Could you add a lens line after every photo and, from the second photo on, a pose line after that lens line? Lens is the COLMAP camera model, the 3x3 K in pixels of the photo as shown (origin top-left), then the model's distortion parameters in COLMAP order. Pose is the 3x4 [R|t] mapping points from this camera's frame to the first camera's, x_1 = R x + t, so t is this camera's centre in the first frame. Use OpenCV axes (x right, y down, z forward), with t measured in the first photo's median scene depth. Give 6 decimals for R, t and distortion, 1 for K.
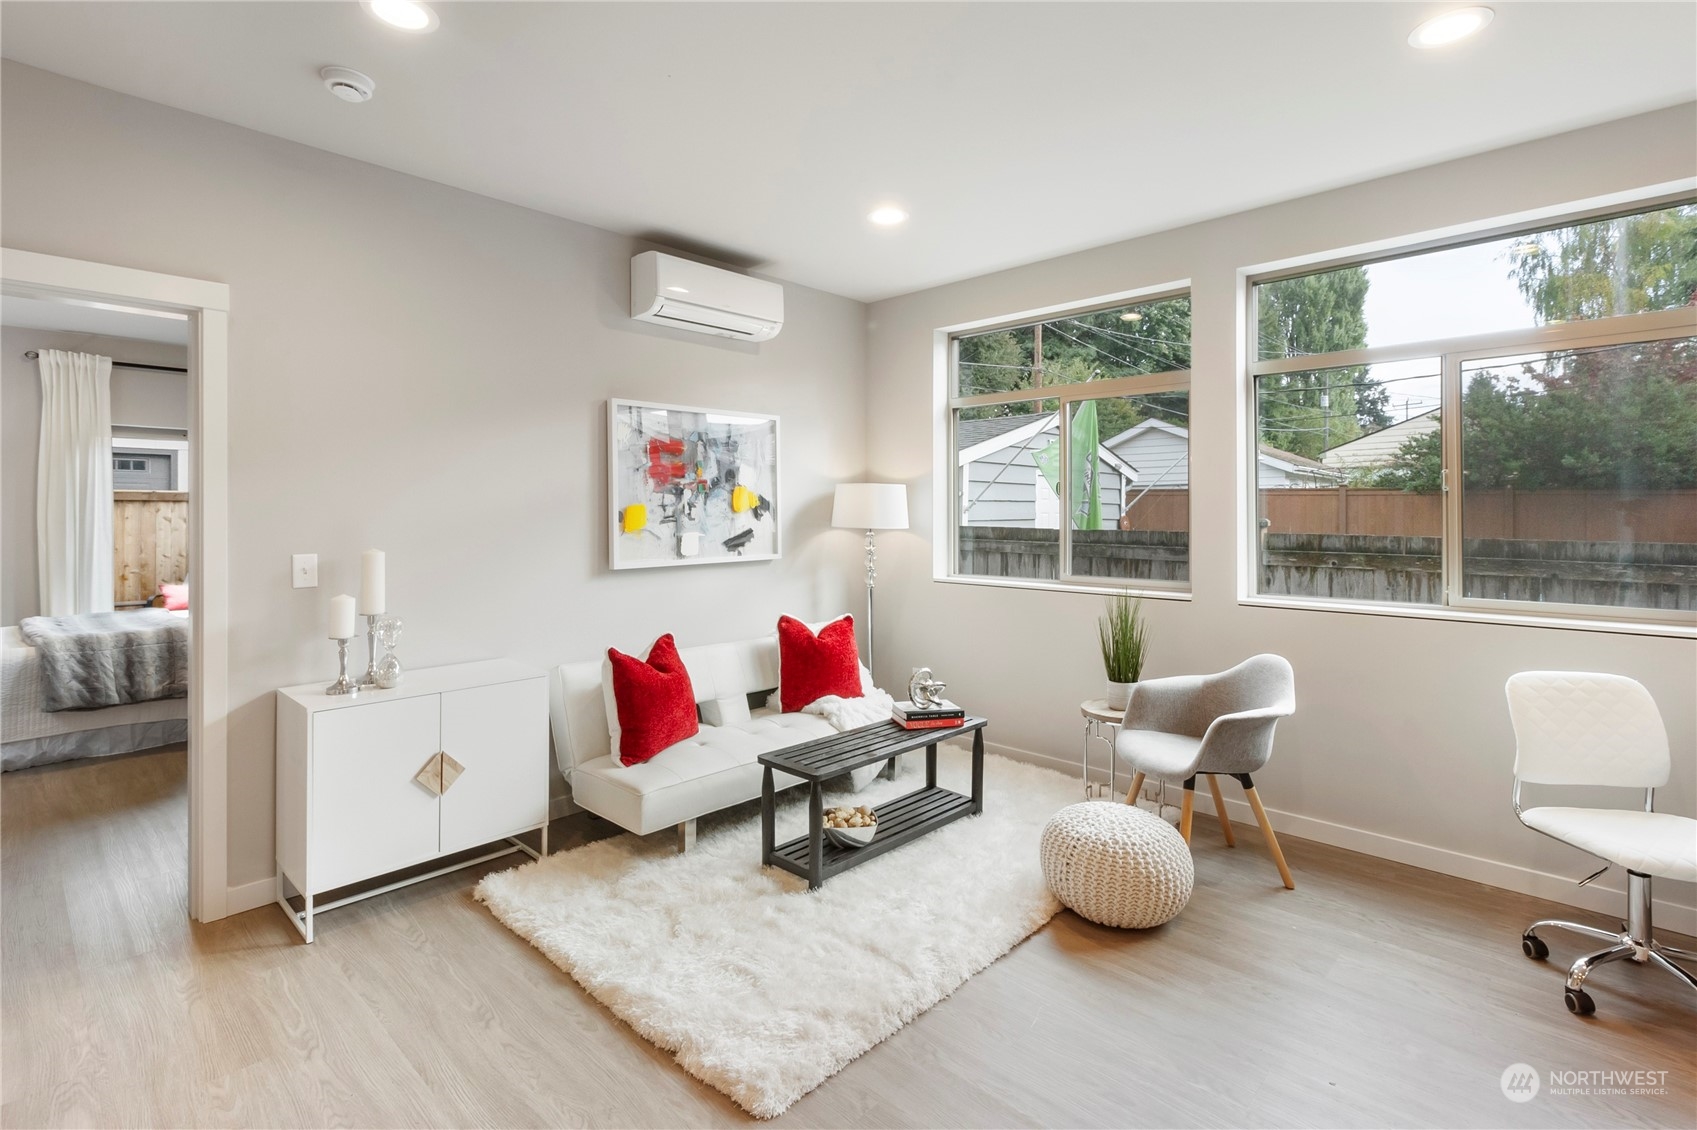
lens RADIAL K [[792.3, 0, 844.2], [0, 792.3, 512.9], [0, 0, 1]] dist [-0.001102, 0.001042]
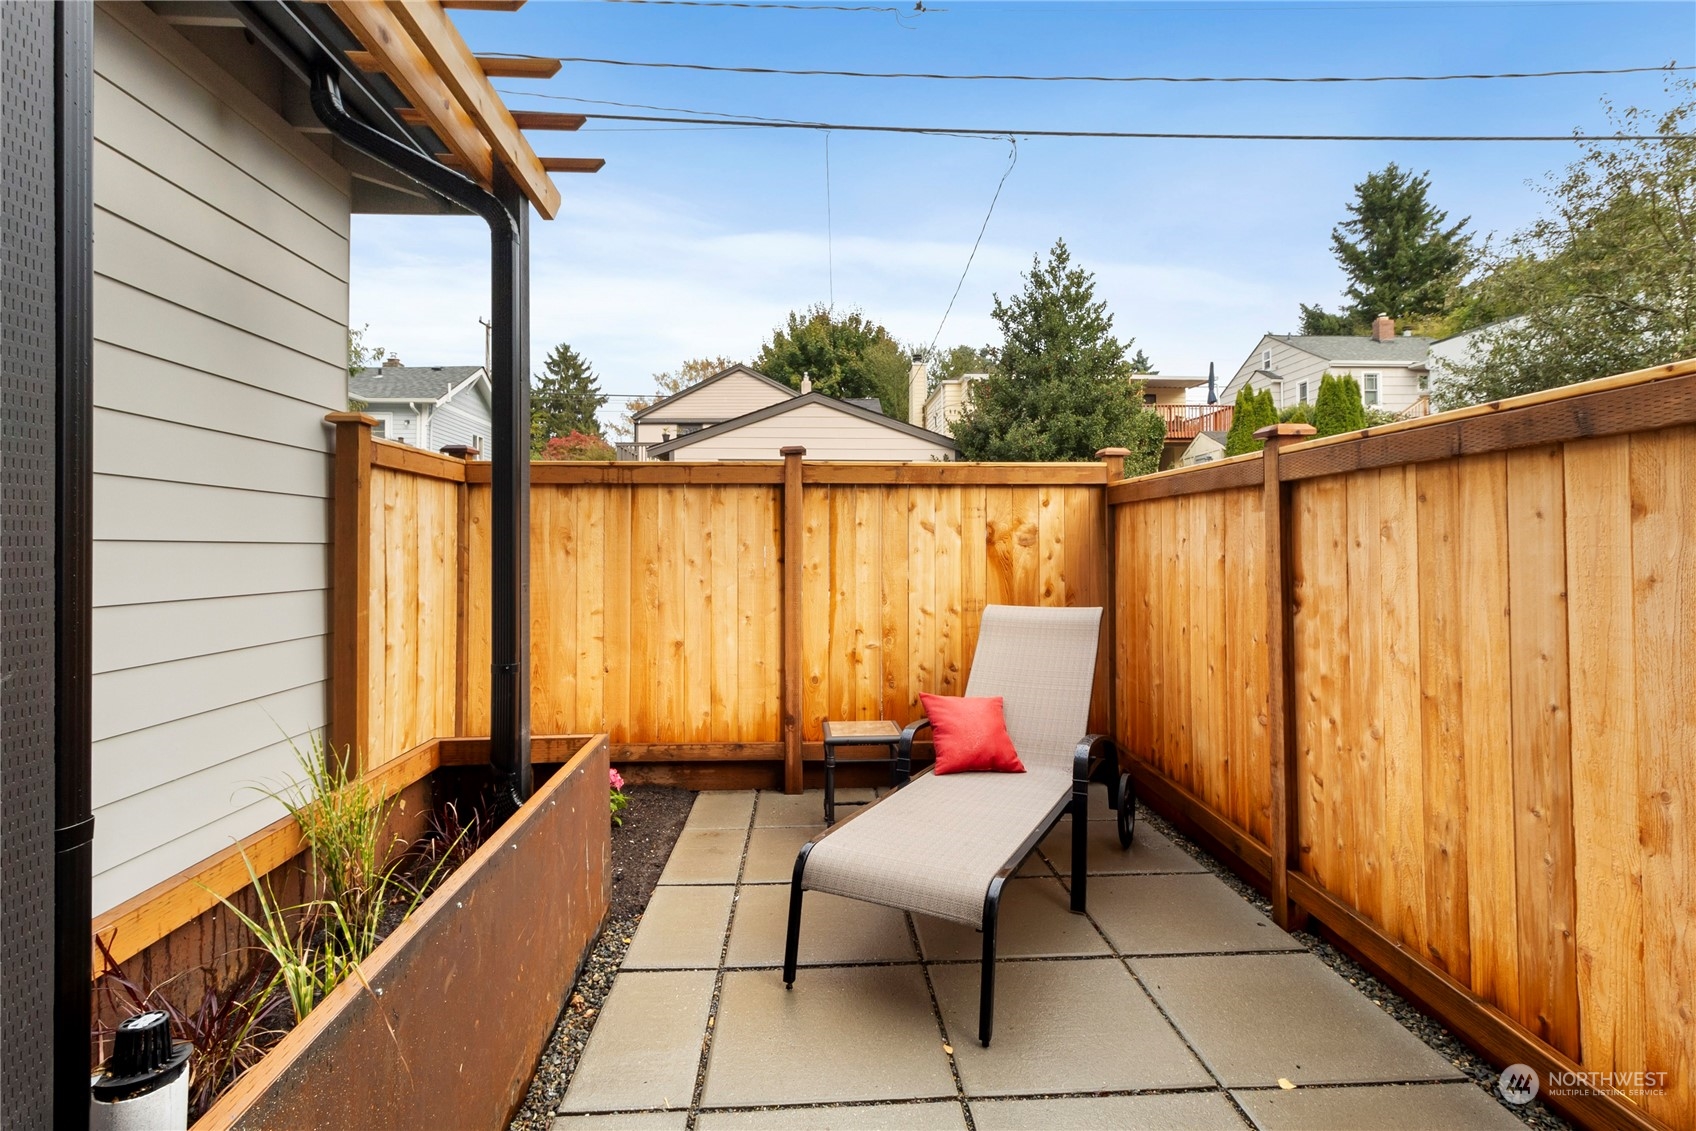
lens RADIAL K [[791.9, 0, 846.1], [0, 791.9, 552.3], [0, 0, 1]] dist [-0.001102, 0.001042]
pose [[0.740416, 0.002584, -0.672144, -0.597878], [0.002454, 0.999976, 0.006547, 0.019092], [0.672144, -0.006497, 0.740392, 0.649761]]
